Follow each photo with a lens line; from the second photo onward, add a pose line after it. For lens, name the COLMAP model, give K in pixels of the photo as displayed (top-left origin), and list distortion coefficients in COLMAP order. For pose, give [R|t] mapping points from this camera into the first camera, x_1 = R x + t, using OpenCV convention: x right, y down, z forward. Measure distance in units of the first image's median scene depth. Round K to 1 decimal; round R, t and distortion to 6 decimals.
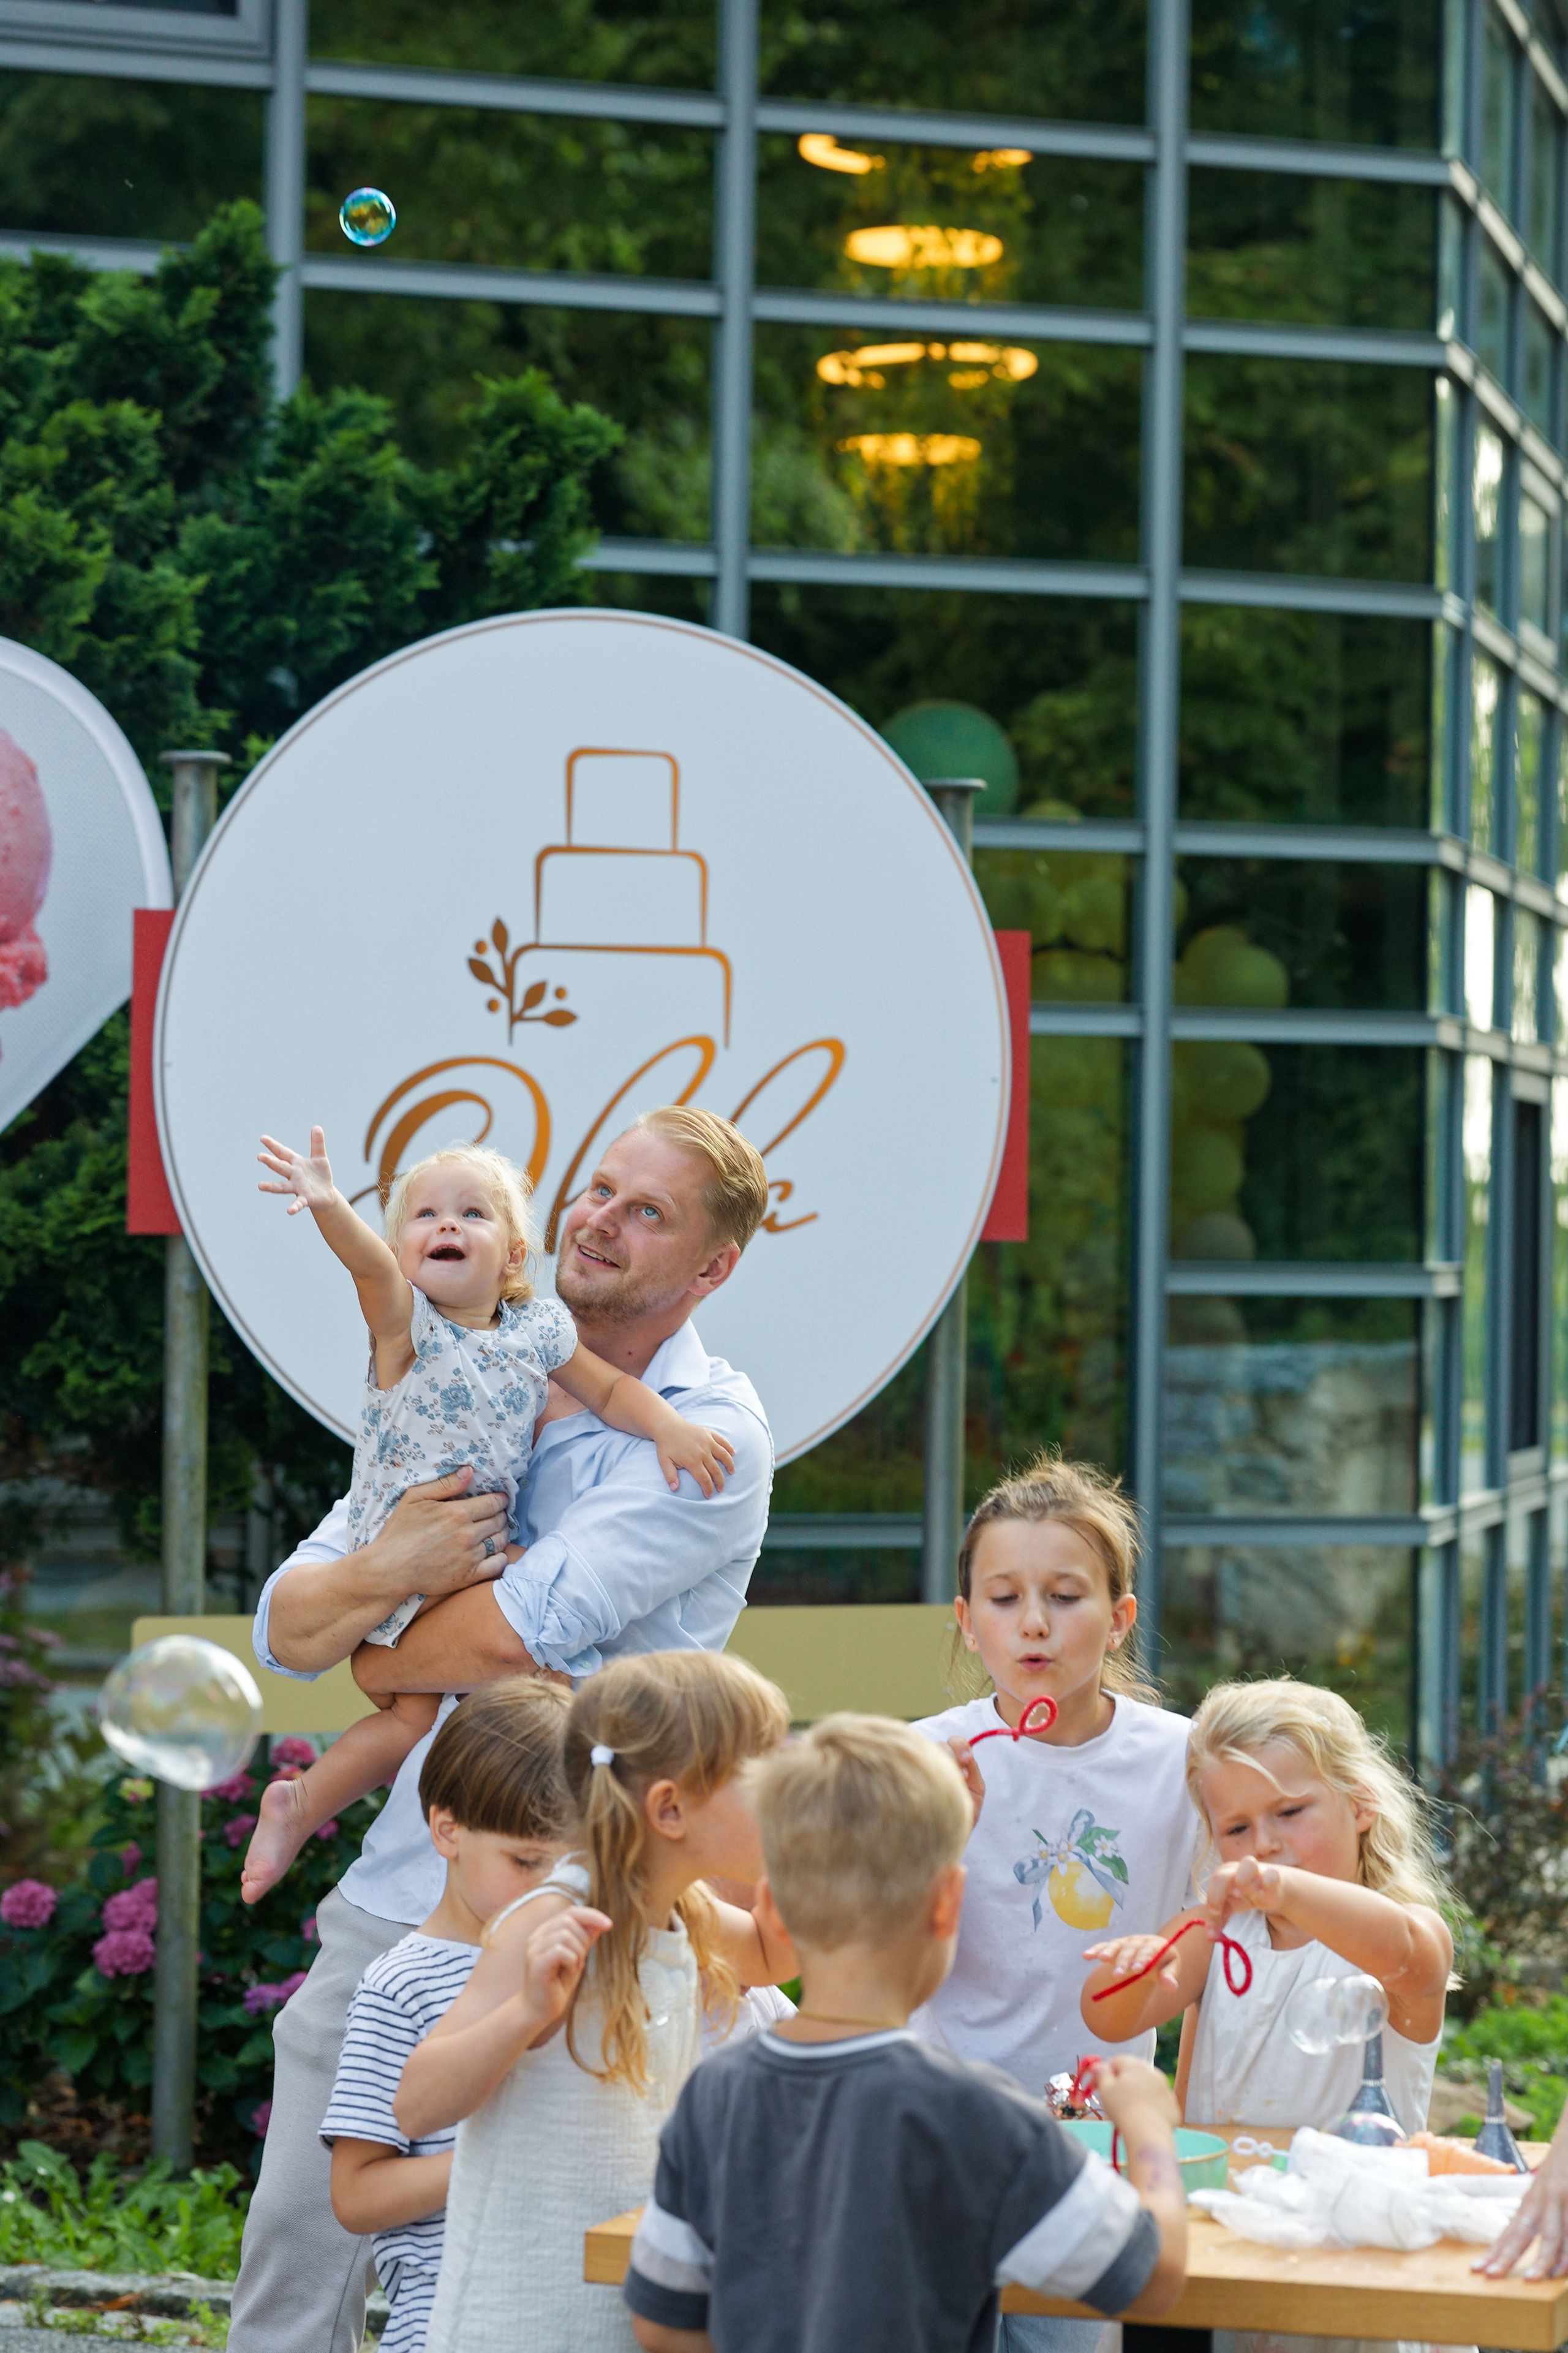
lens RADIAL K [[5469.0, 0, 784.0], [0, 5469.0, 1176.5], [0, 0, 1]] dist [-0.013424, -0.260485]
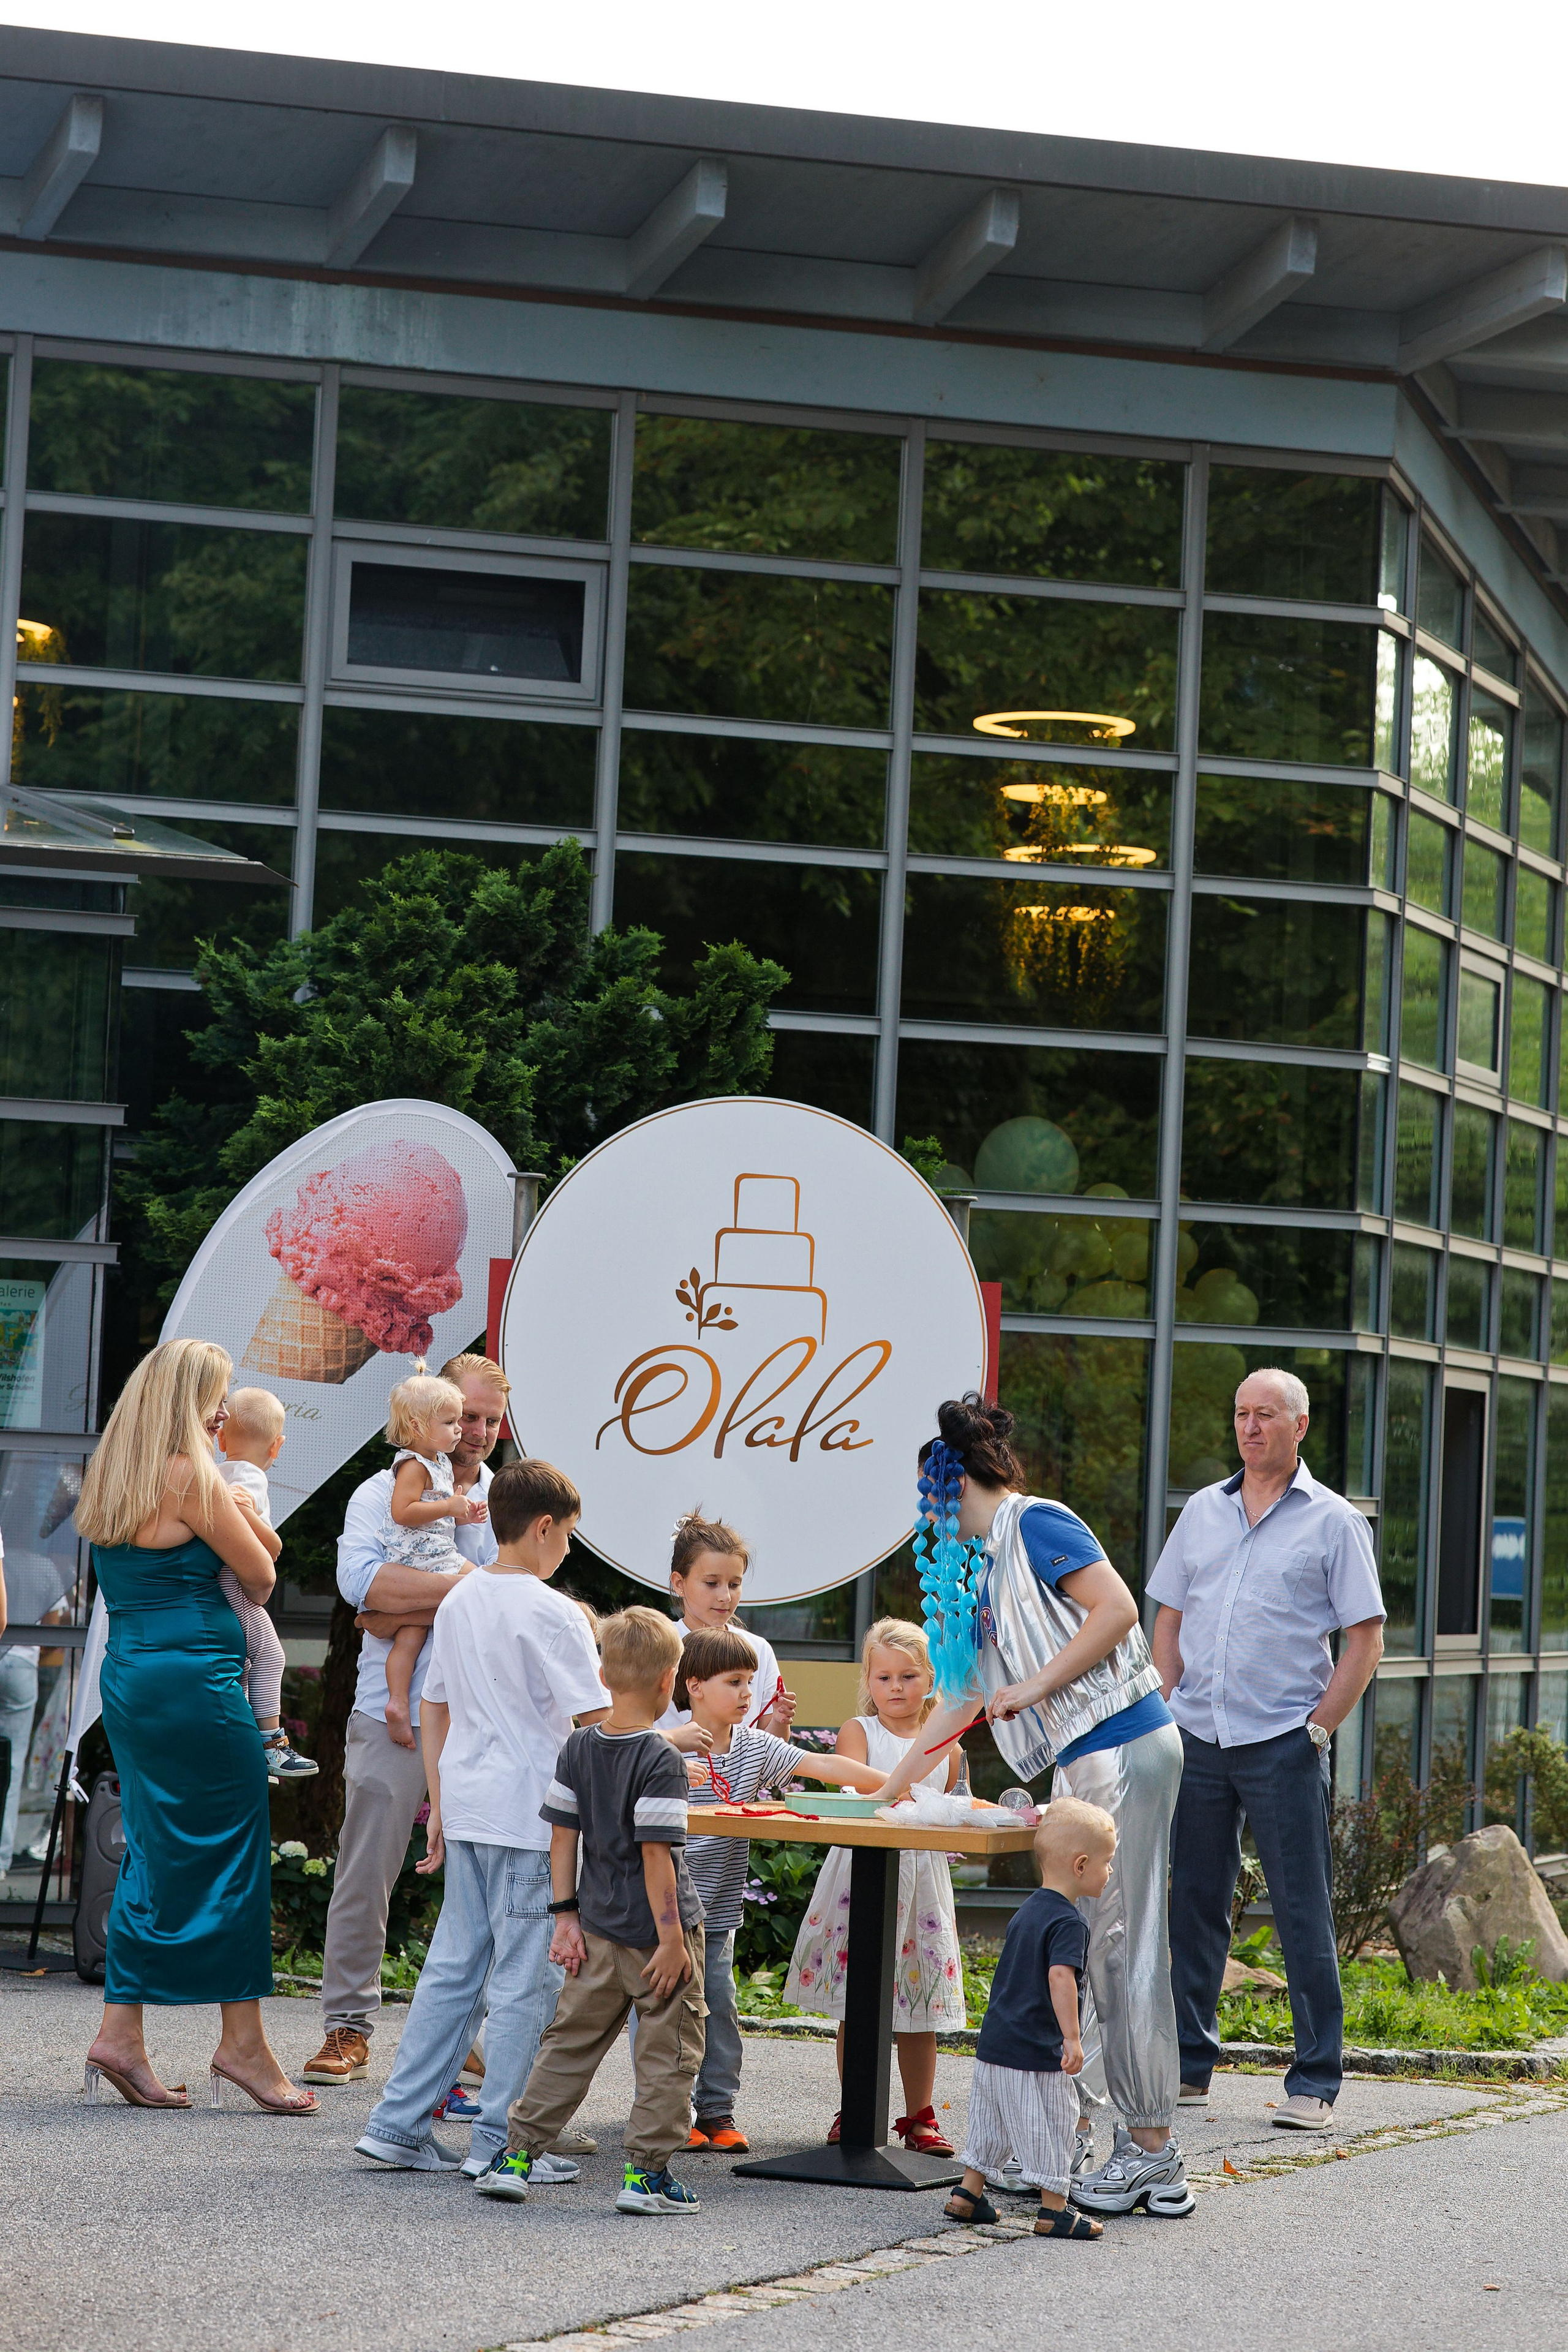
lens RADIAL K [[5467.1, 0, 784.0], [0, 5467.1, 1176.0], [0, 0, 1]] dist [-0.013424, -0.260485]
pose [[0.997170, 0.025410, -0.070762, 0.090945], [-0.028989, 0.998328, -0.050018, 0.009896], [0.069373, 0.051928, 0.996238, -0.689092]]
